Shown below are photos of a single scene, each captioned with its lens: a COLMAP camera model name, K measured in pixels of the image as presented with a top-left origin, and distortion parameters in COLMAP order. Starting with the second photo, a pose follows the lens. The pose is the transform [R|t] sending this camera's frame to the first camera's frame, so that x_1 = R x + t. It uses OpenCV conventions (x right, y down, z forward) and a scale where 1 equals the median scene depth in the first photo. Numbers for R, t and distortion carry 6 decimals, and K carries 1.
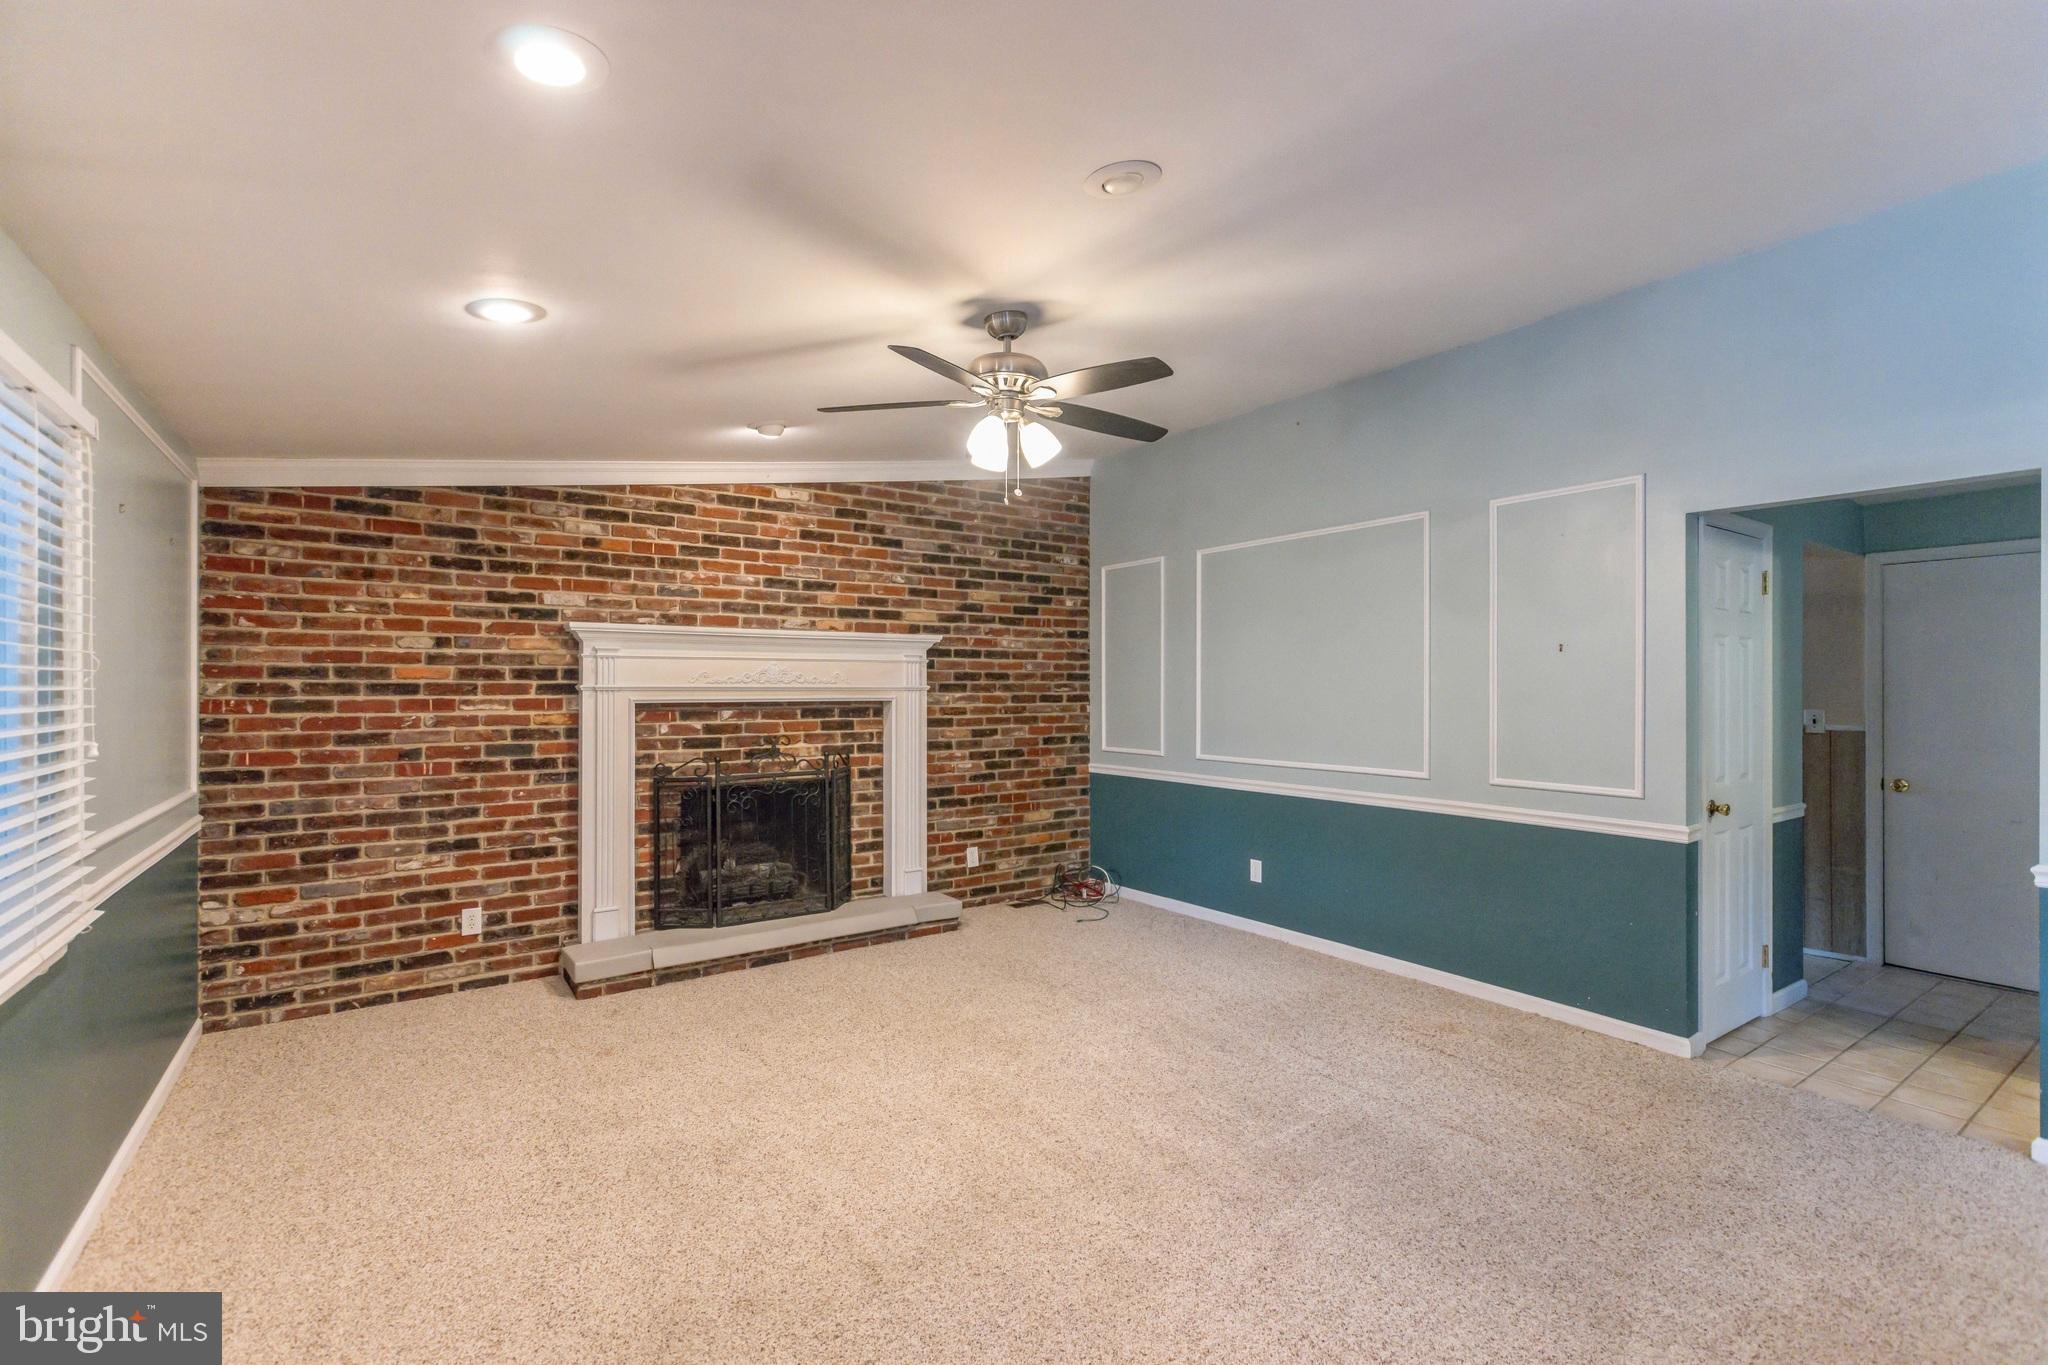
lens RADIAL K [[923.8, 0, 1032.0], [0, 923.8, 688.8], [0, 0, 1]] dist [0.008124, -0.000720]
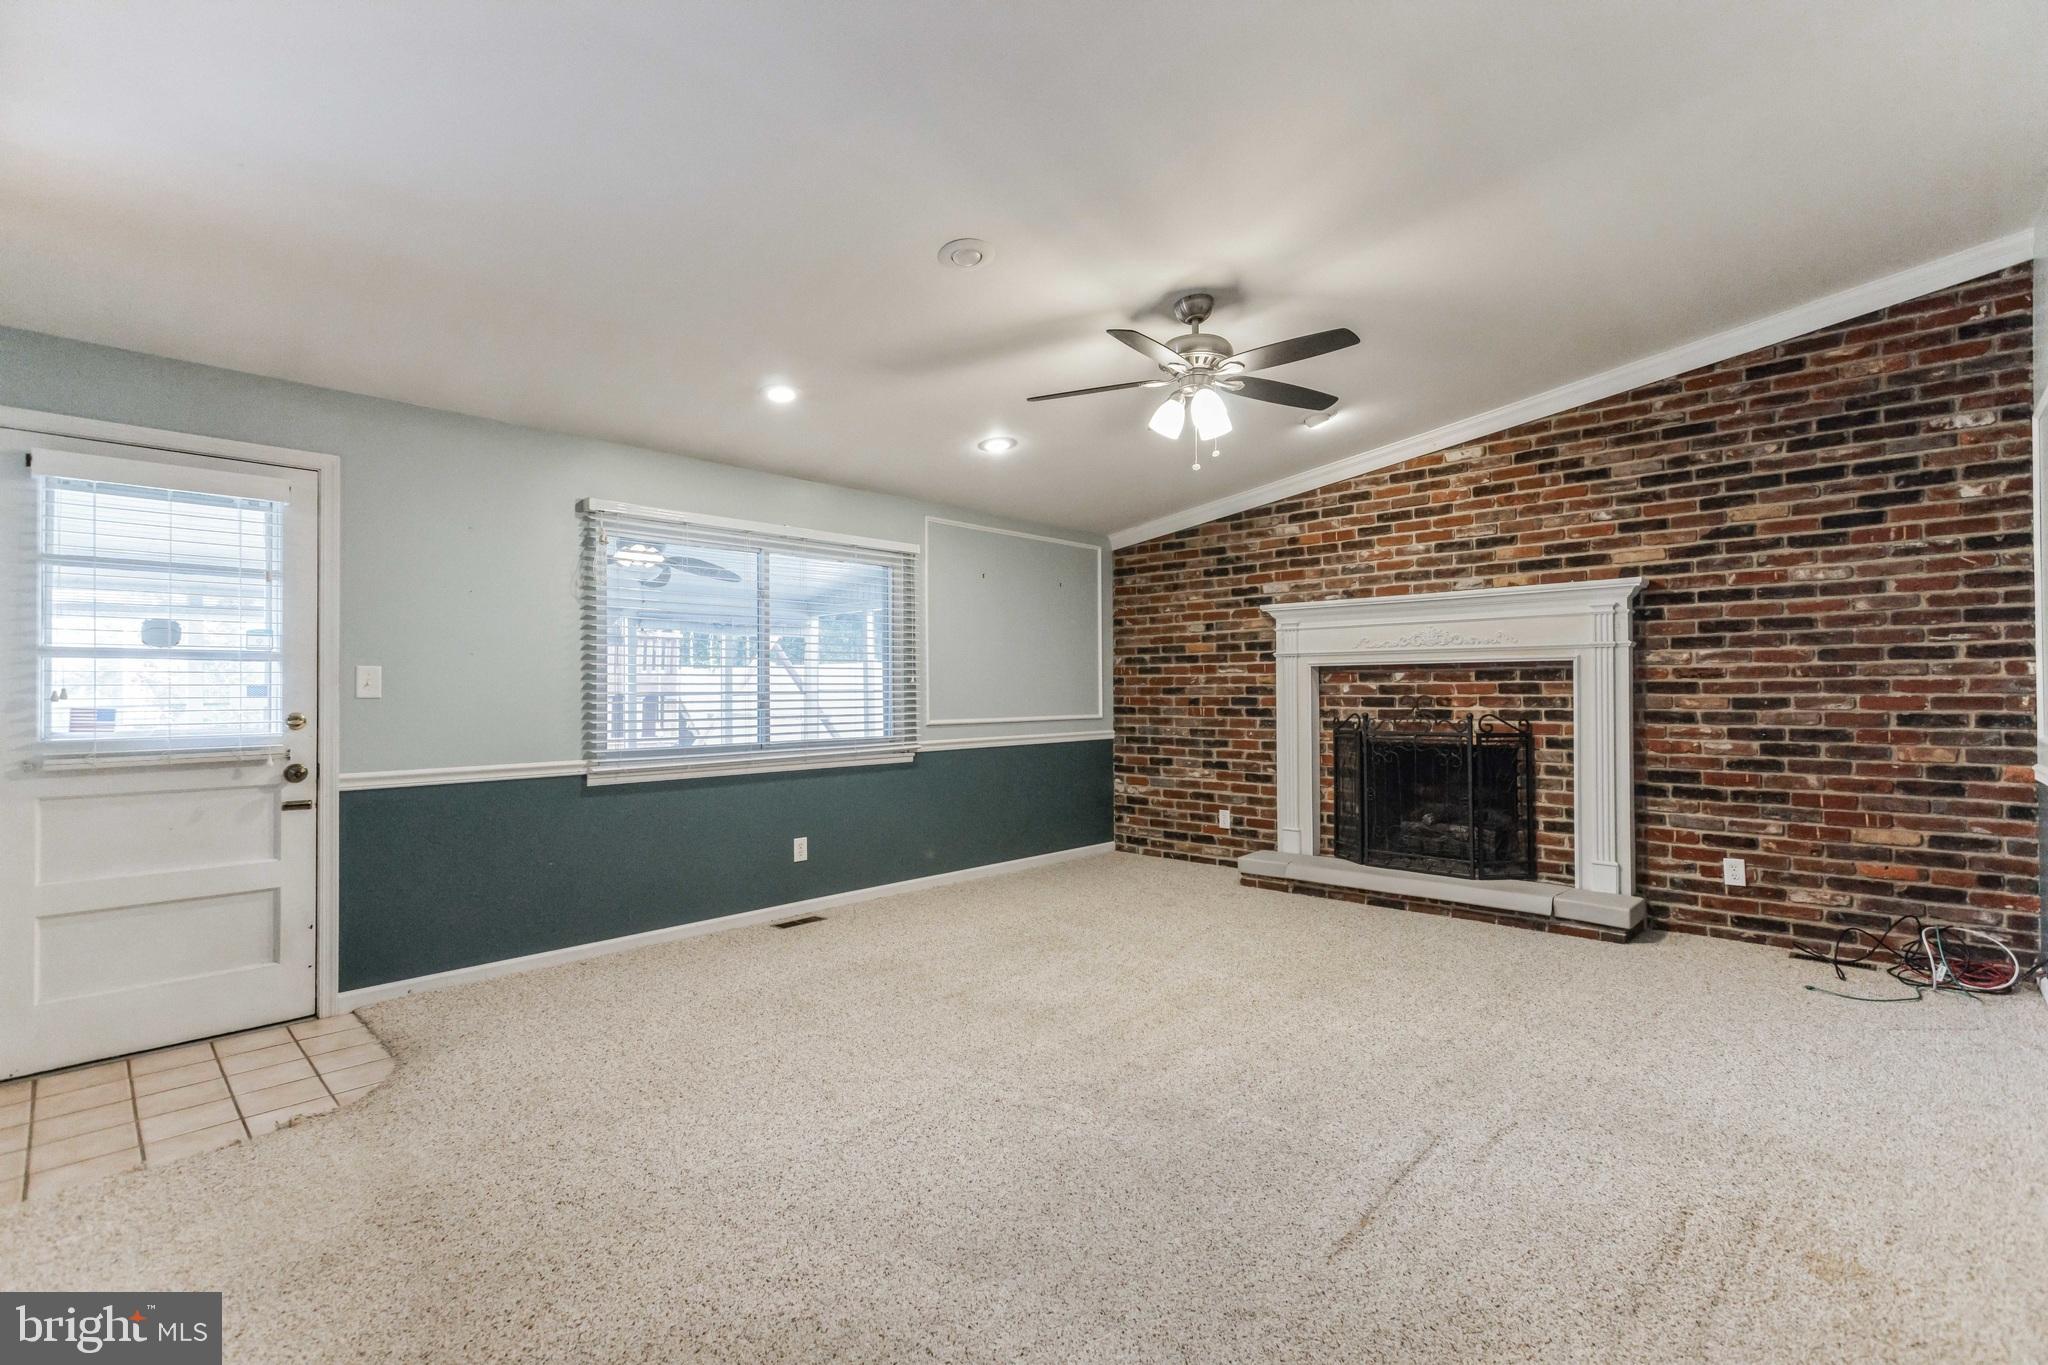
lens RADIAL K [[923.8, 0, 1032.0], [0, 923.8, 688.8], [0, 0, 1]] dist [0.008124, -0.000720]
pose [[0.199973, -0.001927, -0.979799, 0.635721], [0.003845, 0.999992, -0.001182, 0.041404], [0.979794, -0.003531, 0.199979, 0.357505]]
